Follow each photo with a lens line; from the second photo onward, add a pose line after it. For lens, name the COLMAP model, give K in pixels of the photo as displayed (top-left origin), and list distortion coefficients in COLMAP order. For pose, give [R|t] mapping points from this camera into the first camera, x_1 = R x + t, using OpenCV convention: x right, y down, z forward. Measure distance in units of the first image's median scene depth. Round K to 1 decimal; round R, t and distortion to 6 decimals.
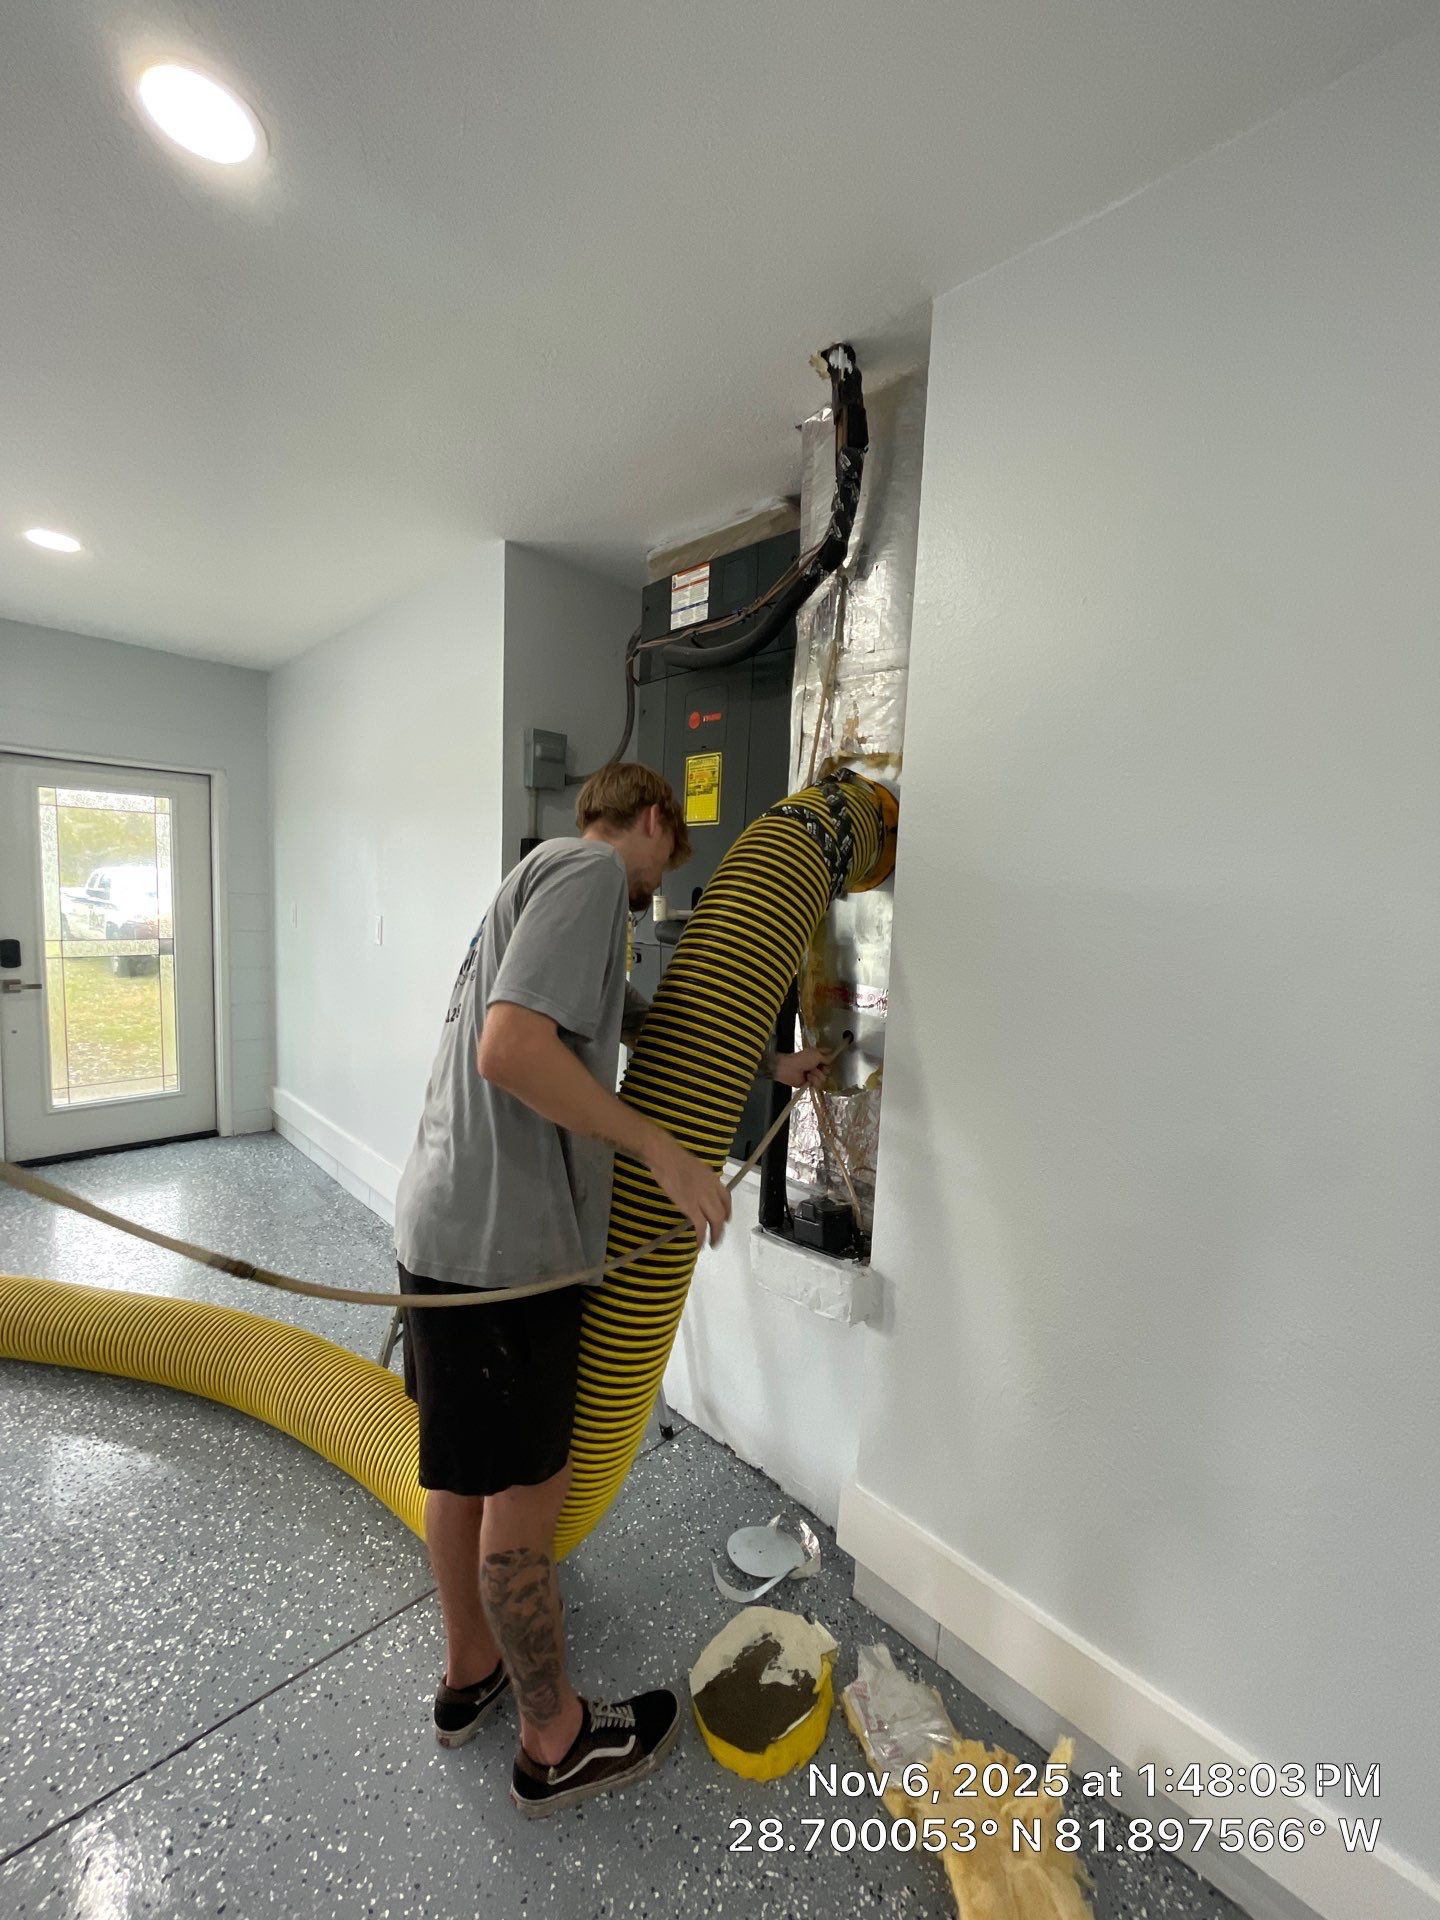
lens RADIAL K [[780.7, 0, 718.5], [0, 780.7, 963.2], [0, 0, 1]] dist [0.000115, 0.000702]
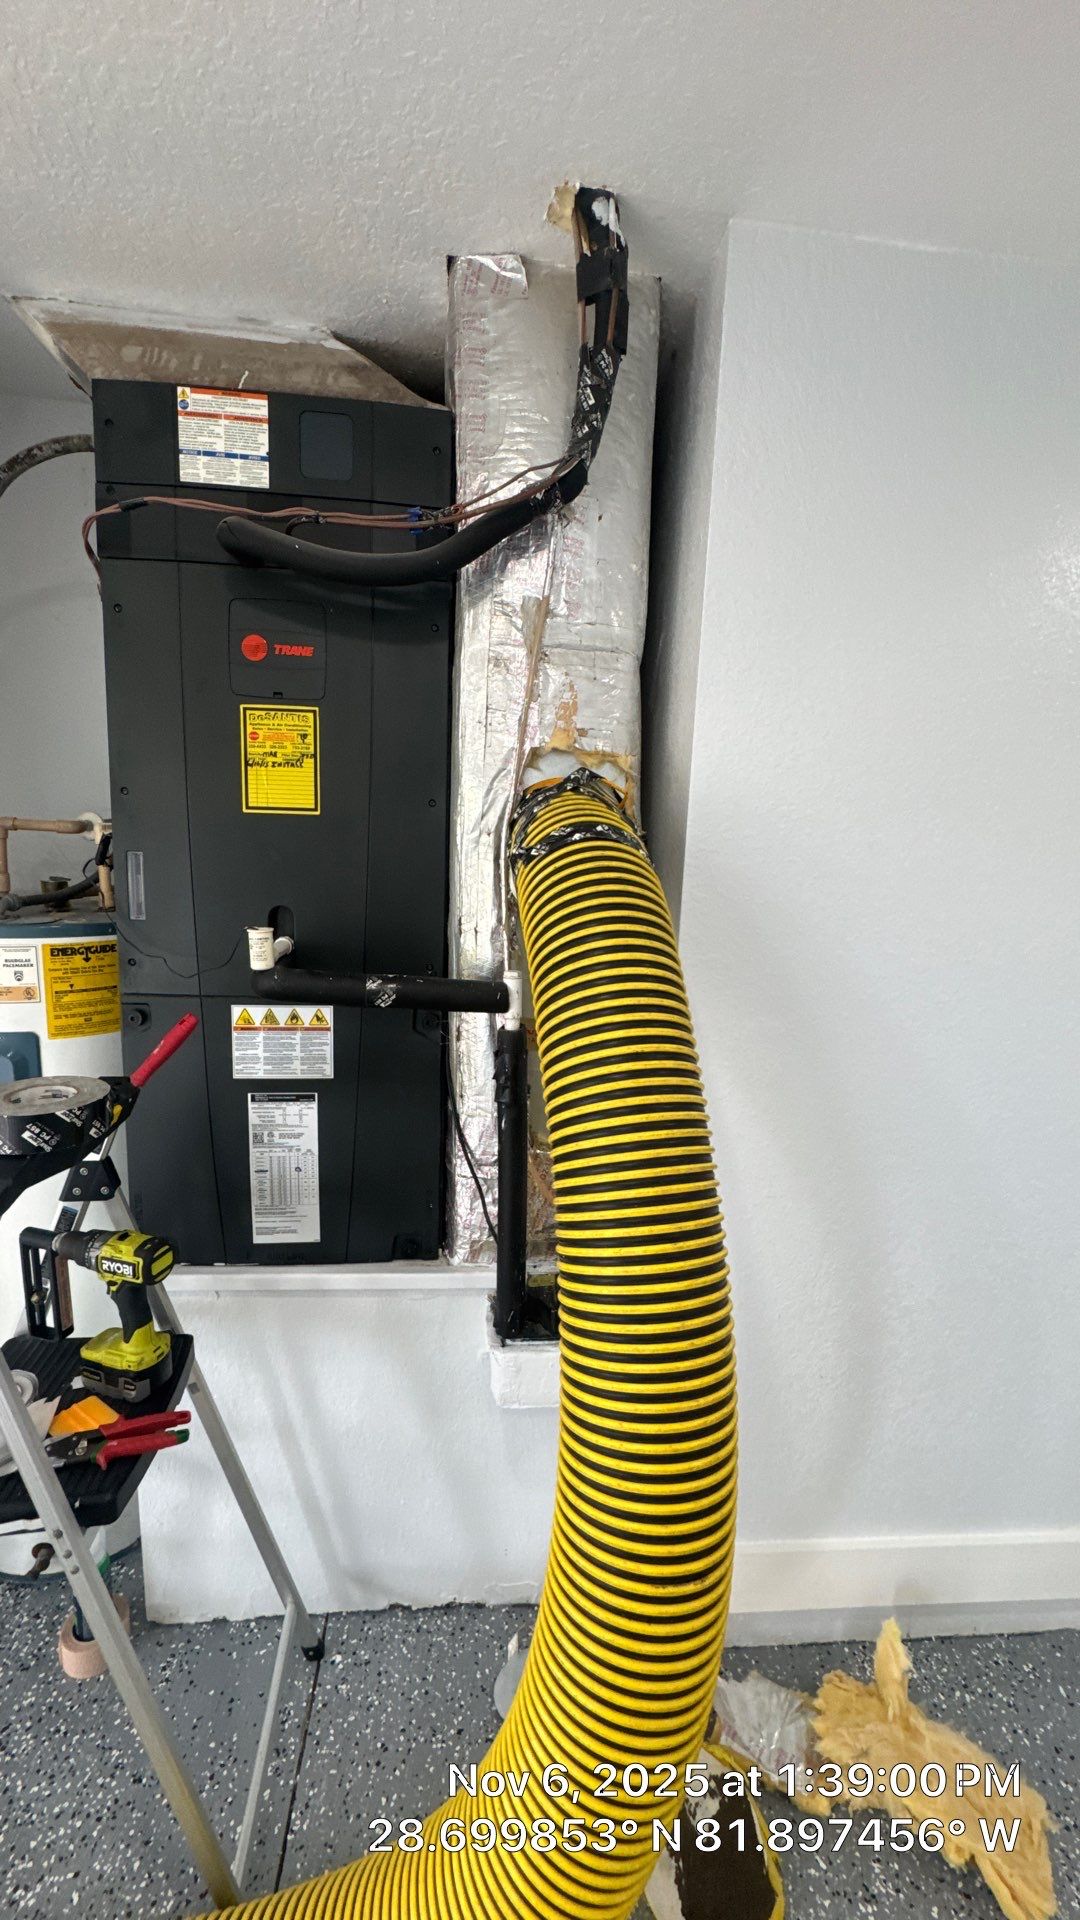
lens RADIAL K [[774.9, 0, 541.8], [0, 774.9, 955.9], [0, 0, 1]] dist [-0.003696, 0.000599]
pose [[0.645487, -0.133625, 0.751991, -0.397473], [0.055321, 0.990170, 0.128463, -0.131123], [-0.761765, -0.041320, 0.646534, 0.405816]]
